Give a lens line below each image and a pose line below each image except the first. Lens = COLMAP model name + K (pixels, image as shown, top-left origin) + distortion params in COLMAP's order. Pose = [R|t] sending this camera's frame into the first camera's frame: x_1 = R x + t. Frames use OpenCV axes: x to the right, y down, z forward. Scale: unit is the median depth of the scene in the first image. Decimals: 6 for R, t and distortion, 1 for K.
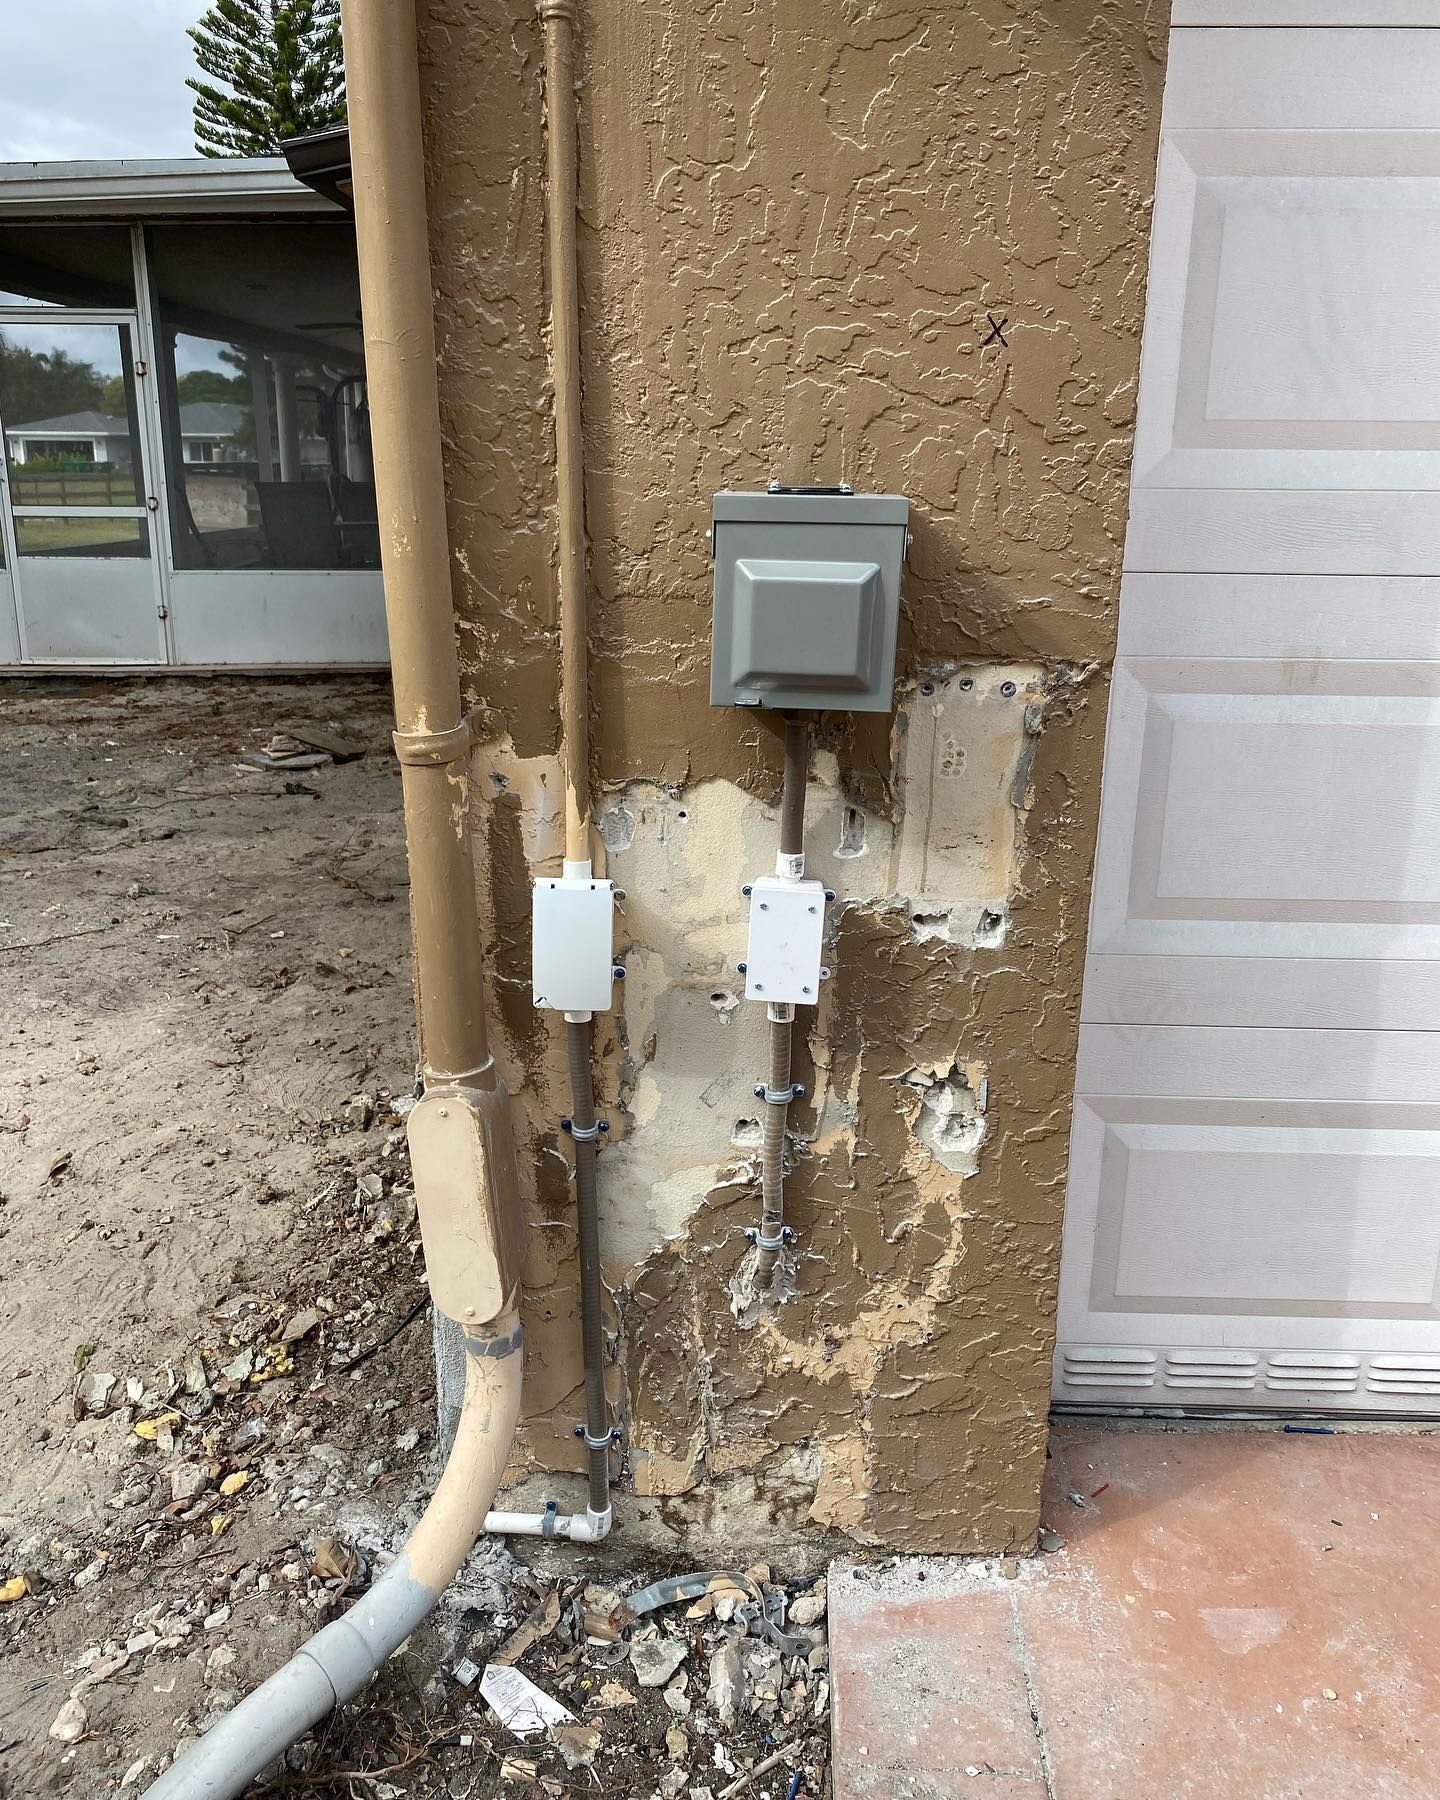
lens RADIAL K [[1461.8, 0, 705.0], [0, 1461.8, 911.3], [0, 0, 1]] dist [0.060066, -0.038892]
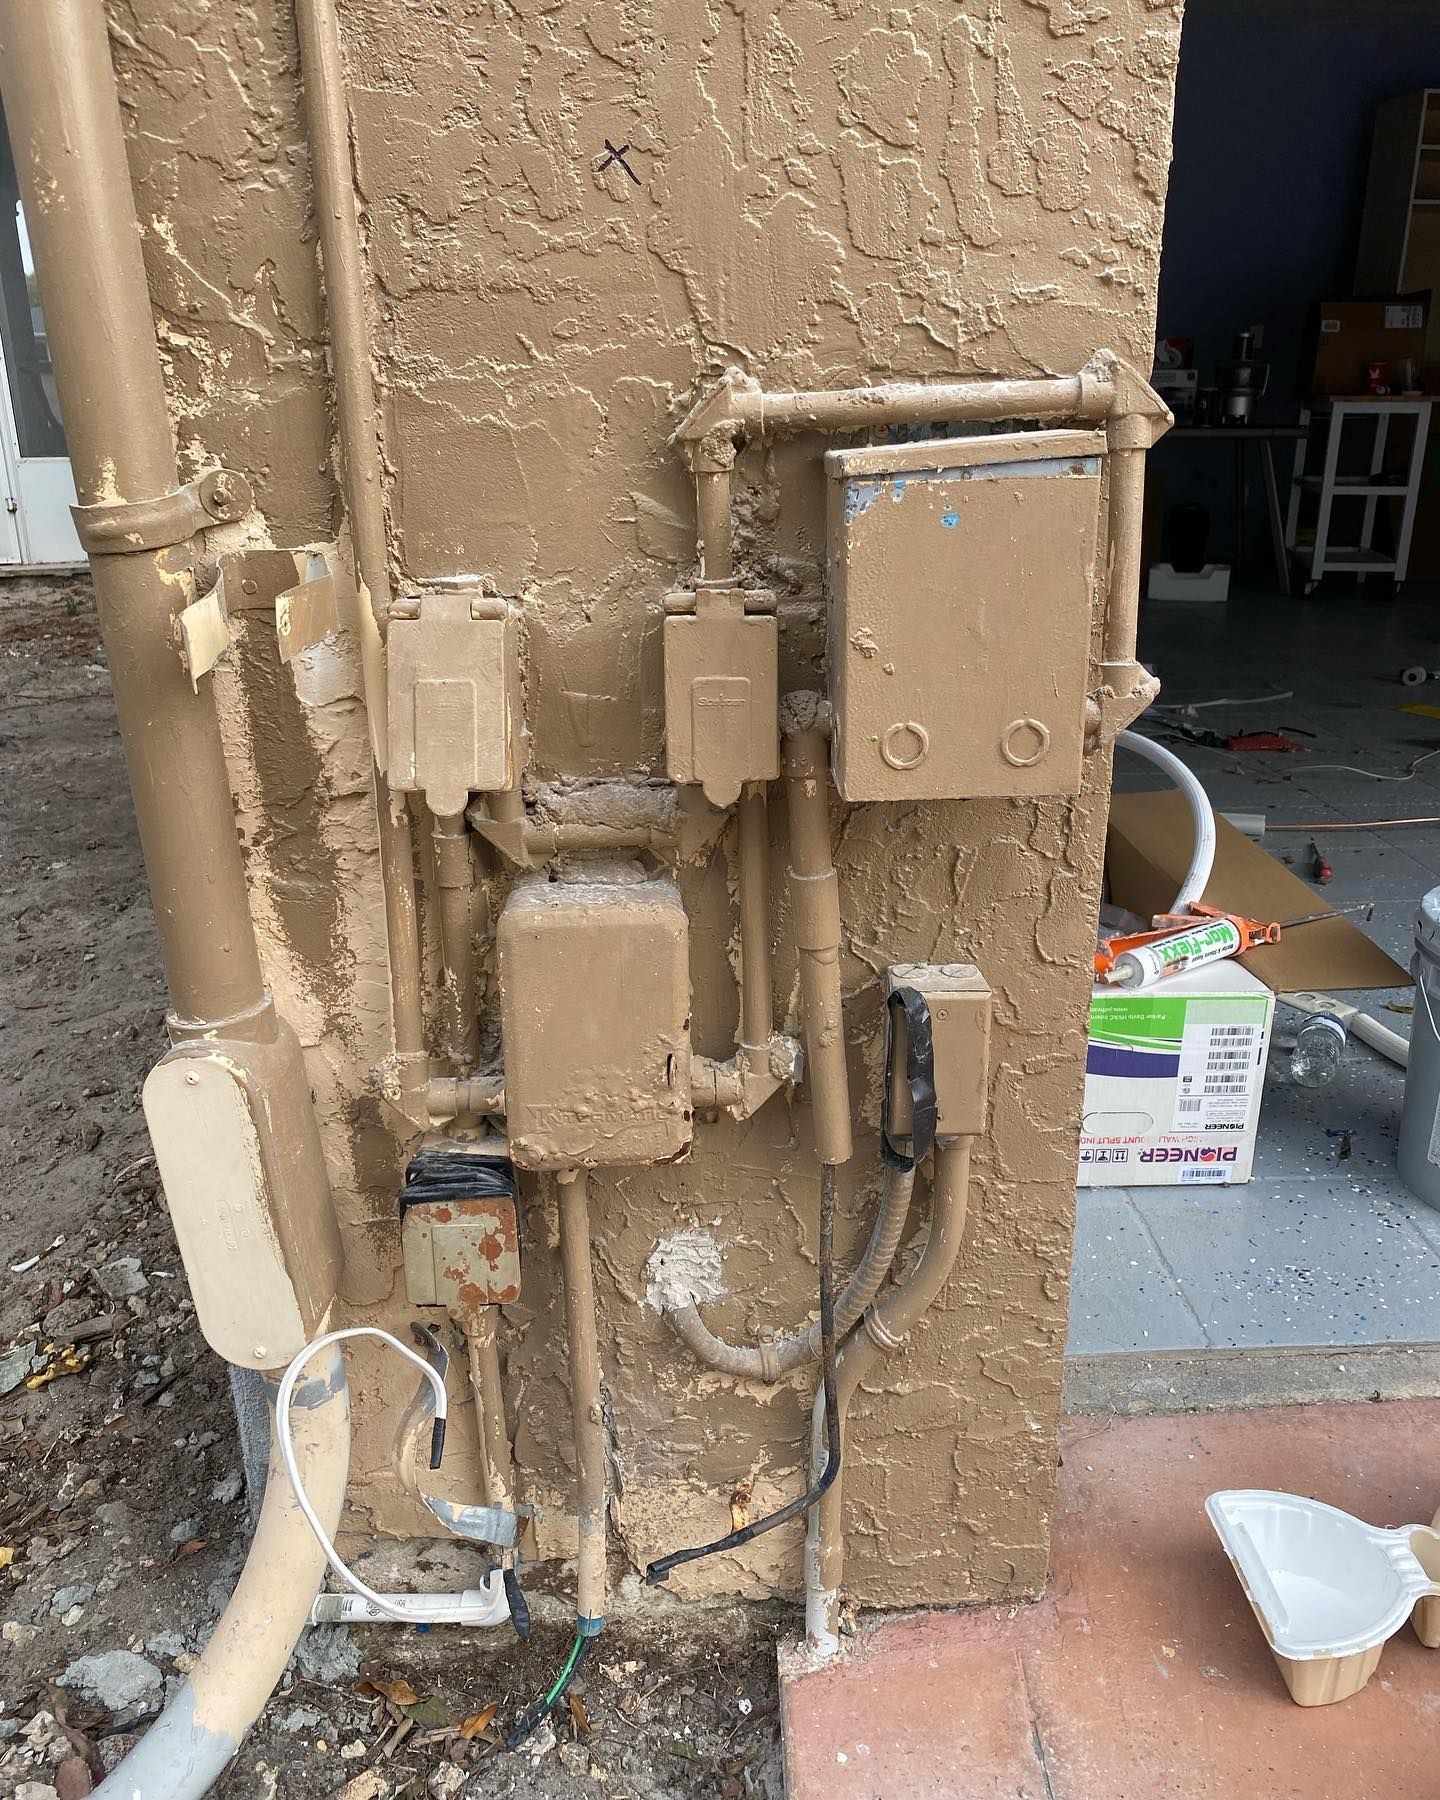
lens RADIAL K [[1461.8, 0, 722.3], [0, 1461.8, 903.1], [0, 0, 1]] dist [0.060066, -0.038892]
pose [[0.997325, -0.039883, 0.061254, 0.024783], [0.036240, 0.997572, 0.059464, 0.021798], [-0.063477, -0.057085, 0.996349, 0.282076]]
